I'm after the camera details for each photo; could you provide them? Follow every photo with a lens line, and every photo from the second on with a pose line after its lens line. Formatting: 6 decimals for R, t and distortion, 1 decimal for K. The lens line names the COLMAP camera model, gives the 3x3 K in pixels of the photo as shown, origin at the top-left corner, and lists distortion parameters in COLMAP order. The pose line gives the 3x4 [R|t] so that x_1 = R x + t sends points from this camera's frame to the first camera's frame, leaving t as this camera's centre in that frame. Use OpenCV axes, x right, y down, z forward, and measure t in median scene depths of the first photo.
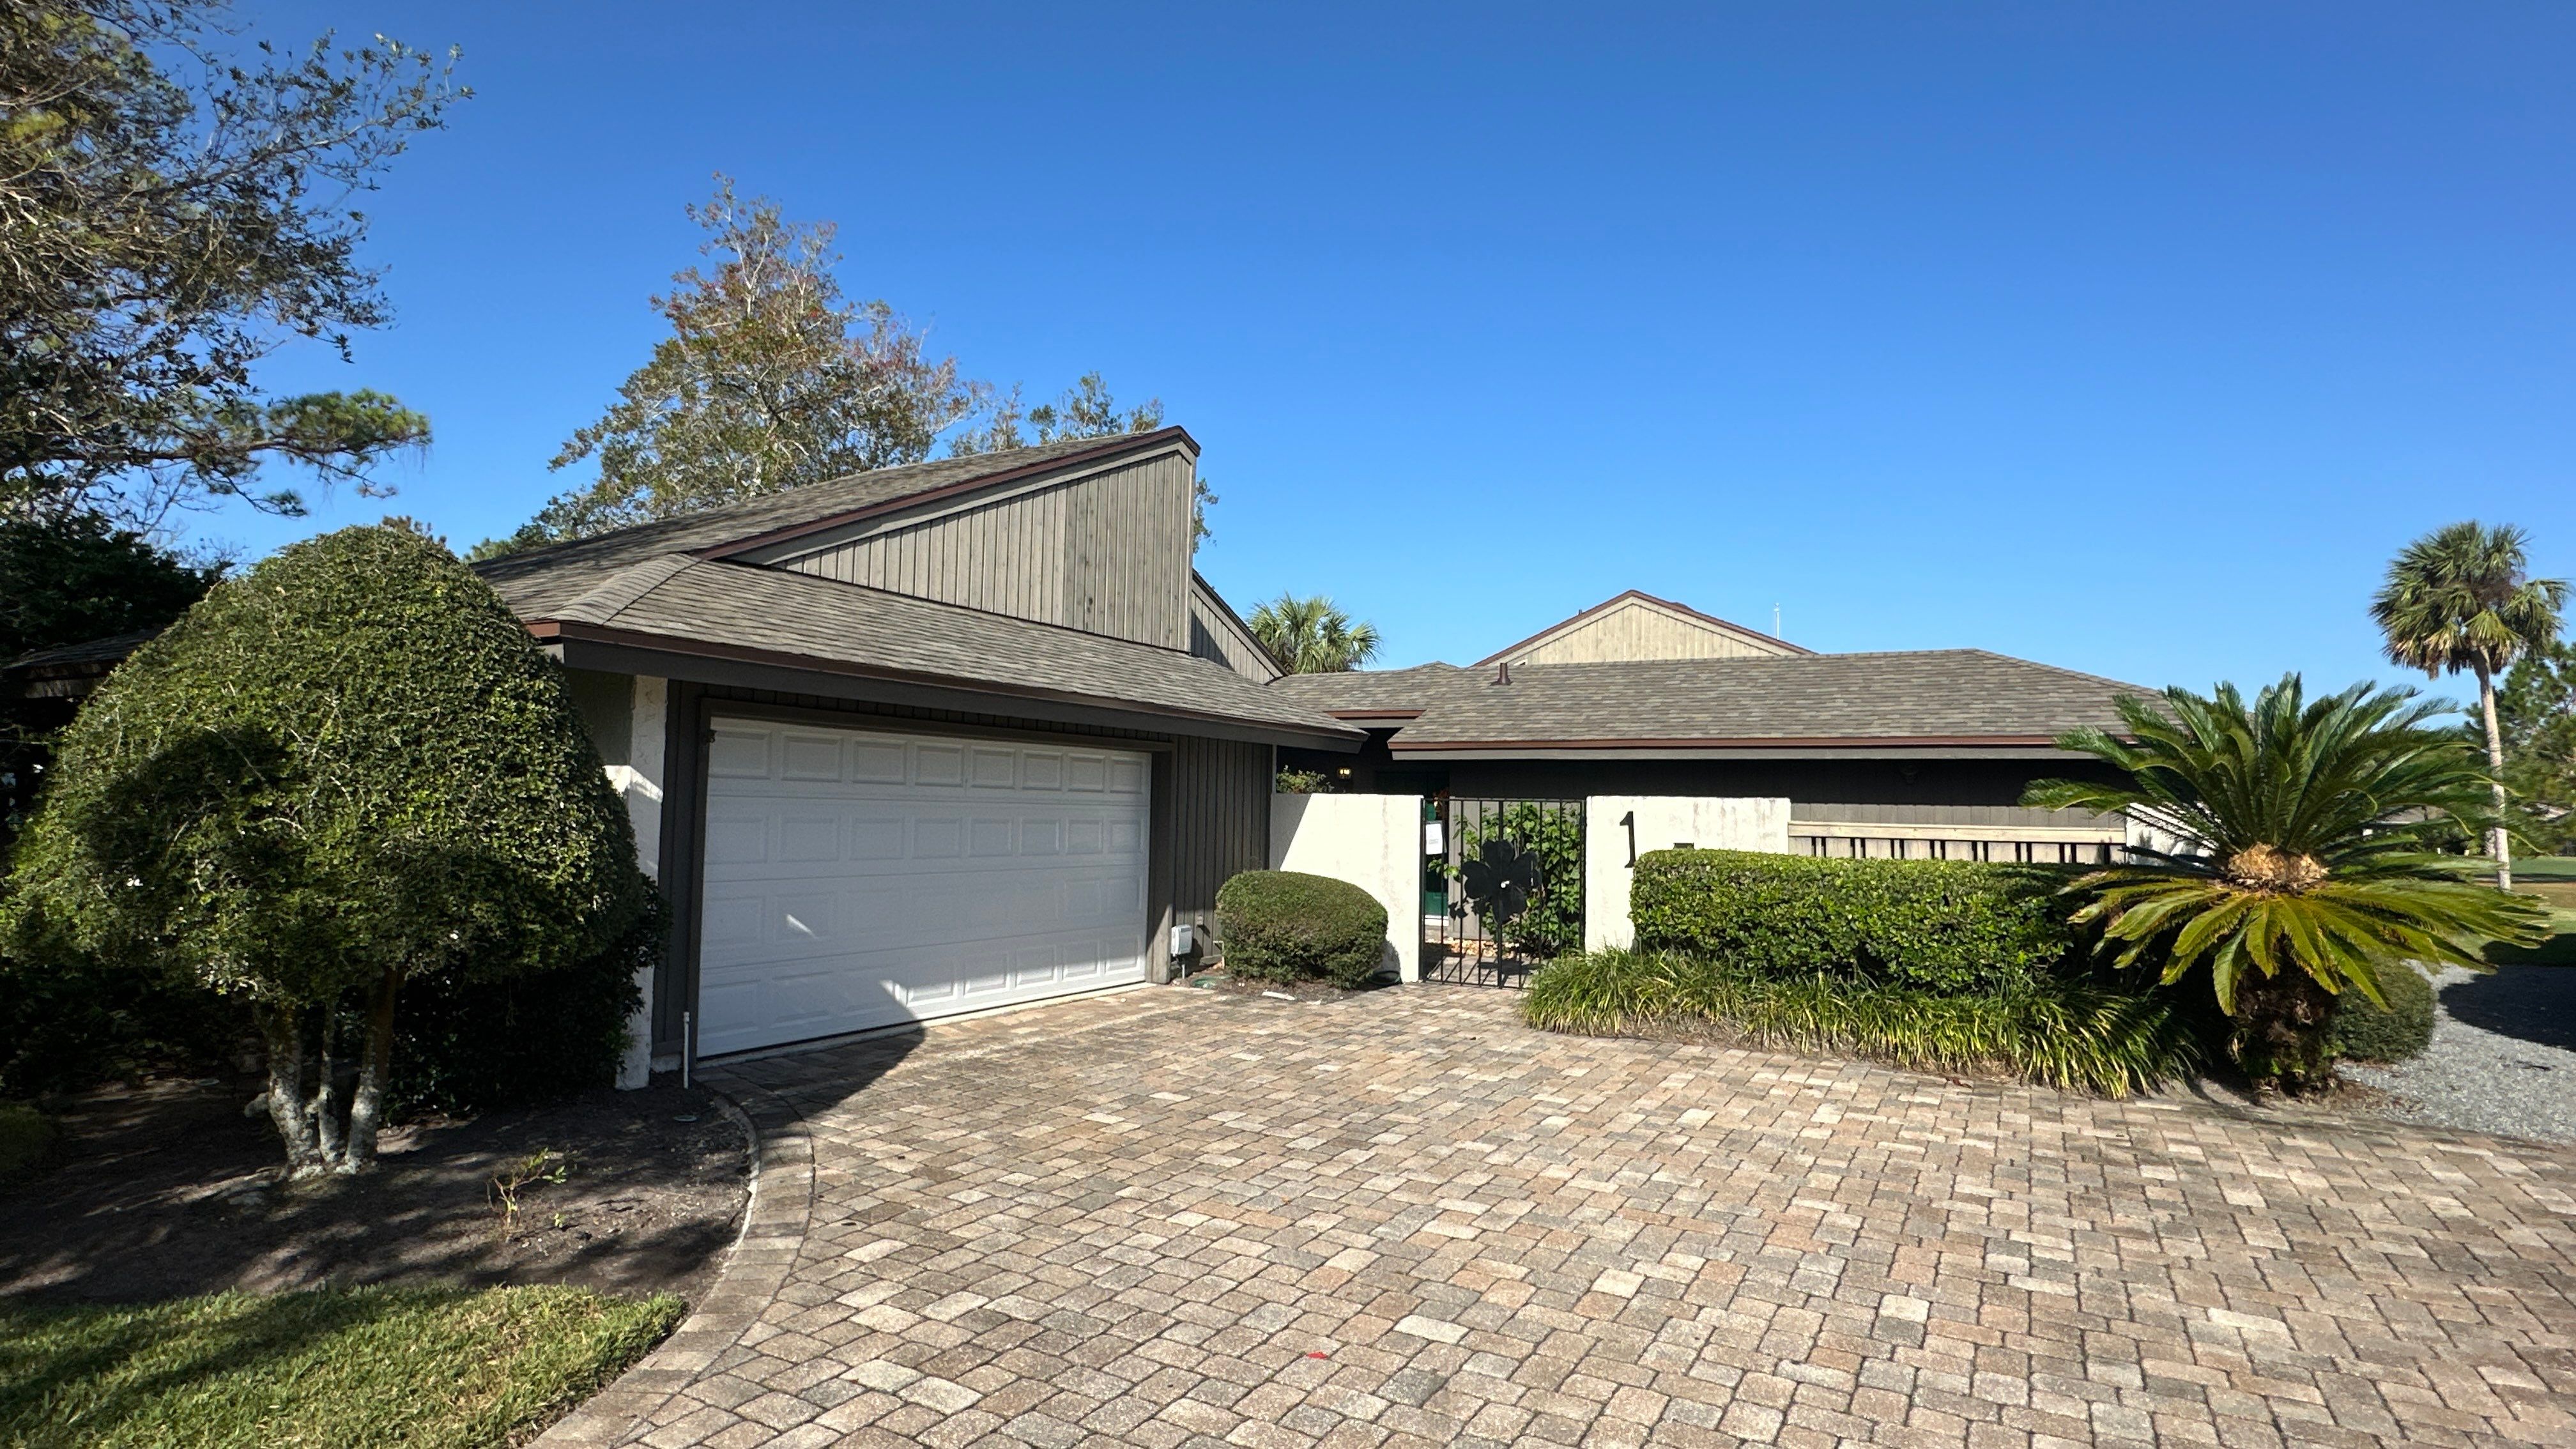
lens RADIAL K [[1259.5, 0, 1288.0], [0, 1259.5, 724.5], [0, 0, 1]] dist [-0.001427, -0.000265]
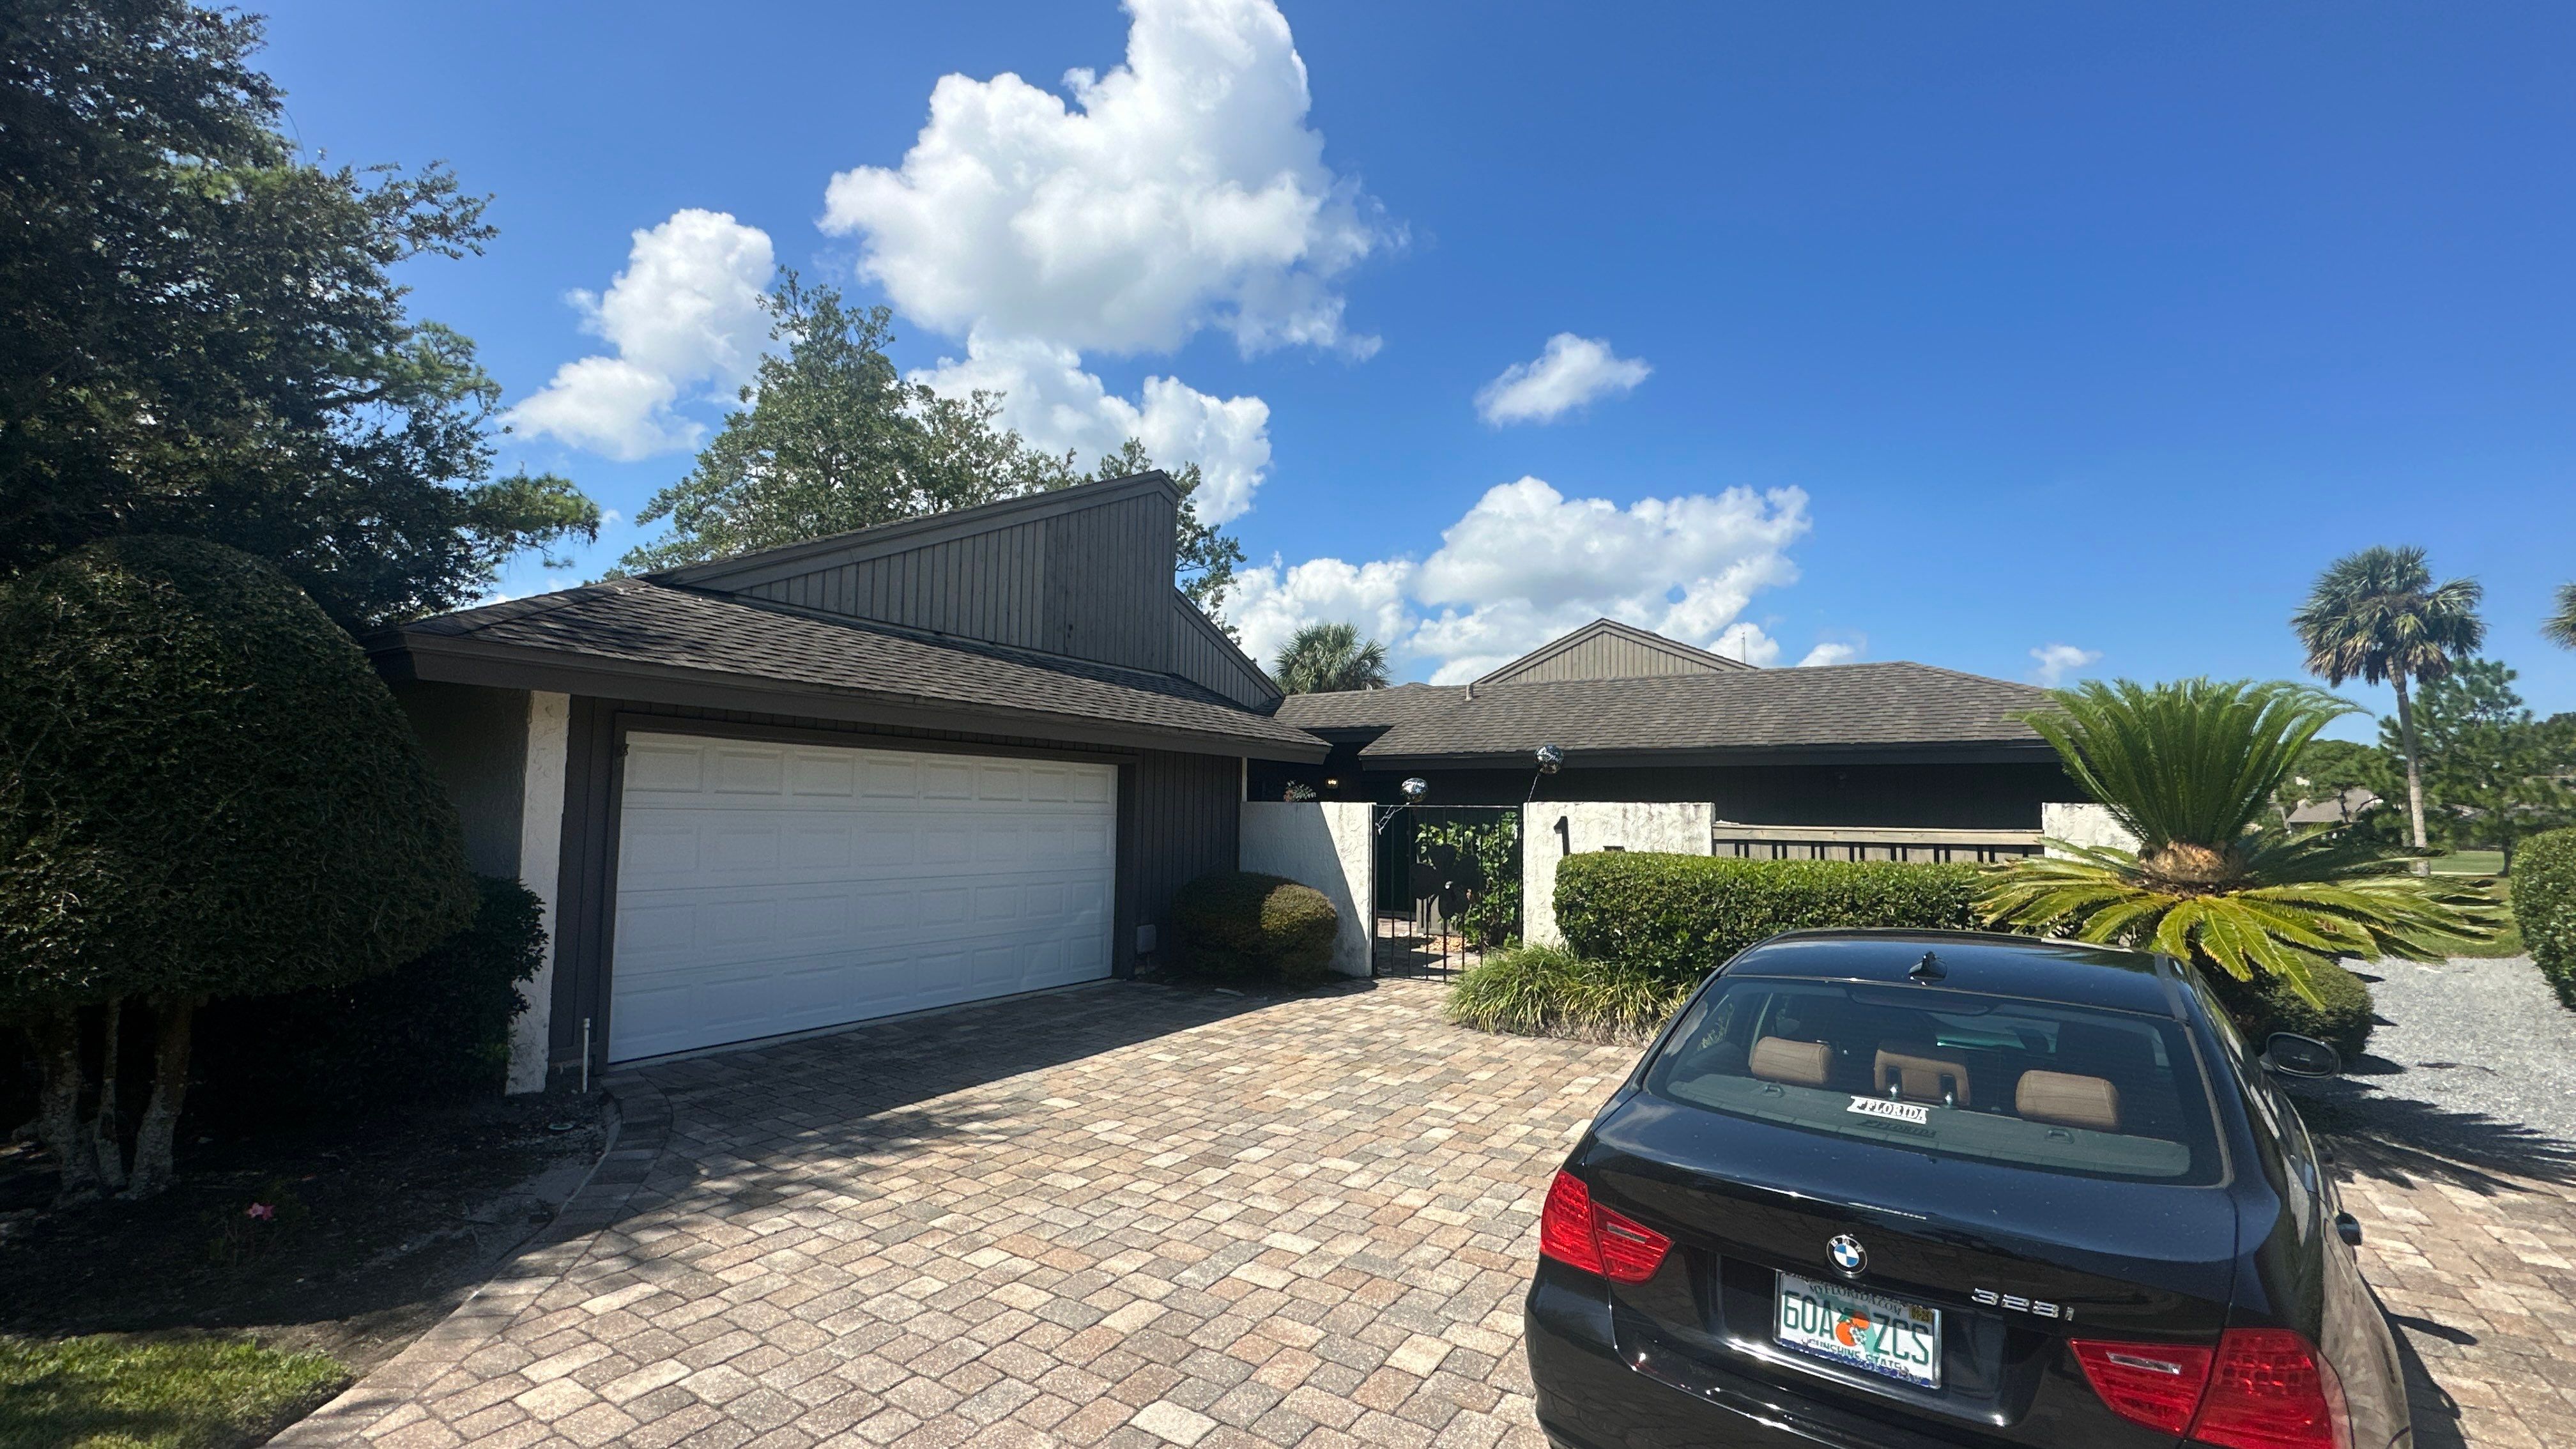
lens RADIAL K [[1058.6, 0, 1288.0], [0, 1058.6, 724.5], [0, 0, 1]] dist [-0.001803, 0.000139]
pose [[0.998762, -0.010851, -0.048546, 0.113312], [0.009903, 0.999757, -0.019714, 0.009597], [0.048748, 0.019209, 0.998626, 0.134168]]
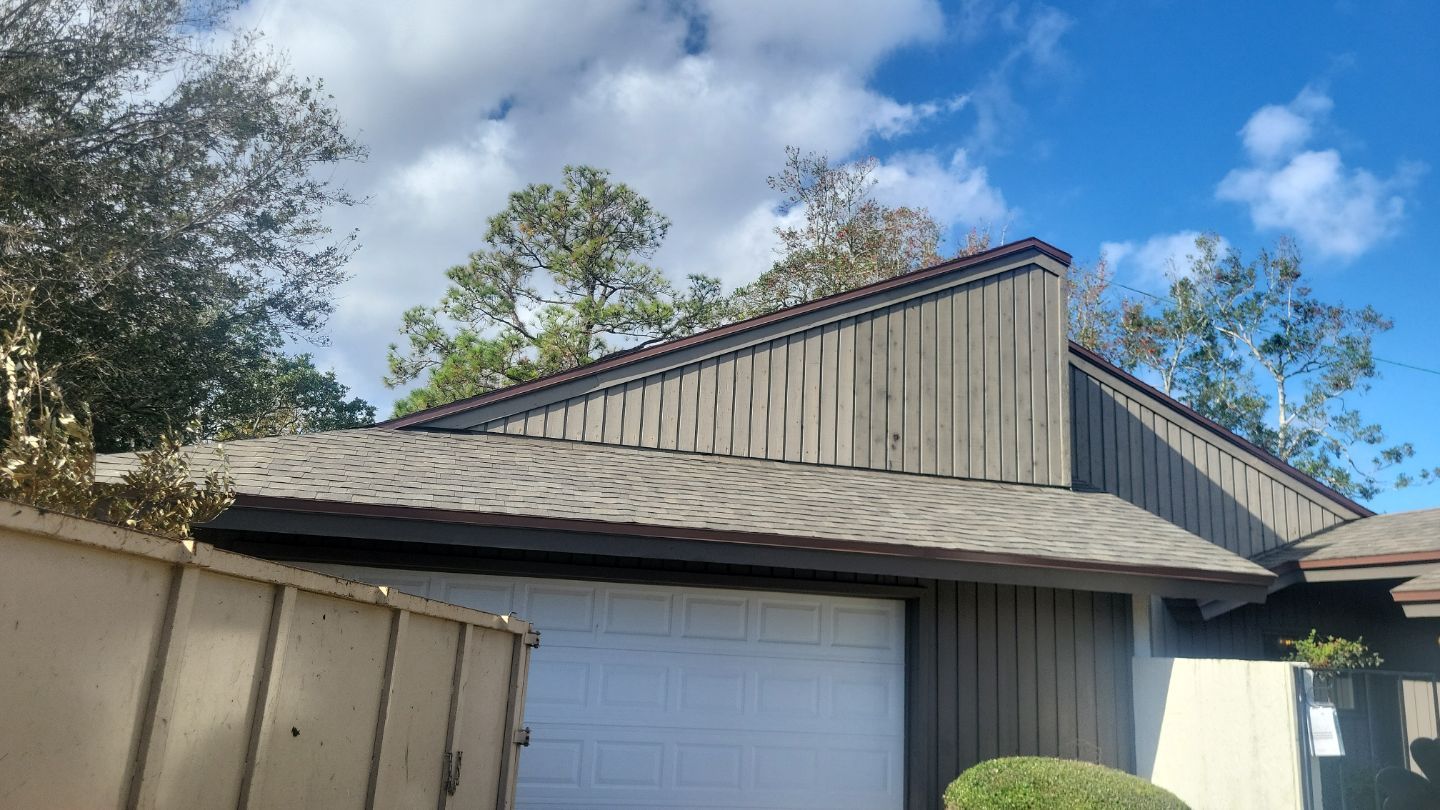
lens RADIAL K [[1060.6, 0, 720.0], [0, 1060.6, 405.0], [0, 0, 1]] dist [0.002083, 0.000354]
pose [[0.693541, -0.144304, -0.705817, 0.458265], [0.008035, 0.981222, -0.192715, 0.041437], [0.720372, 0.127984, 0.681677, 0.557789]]
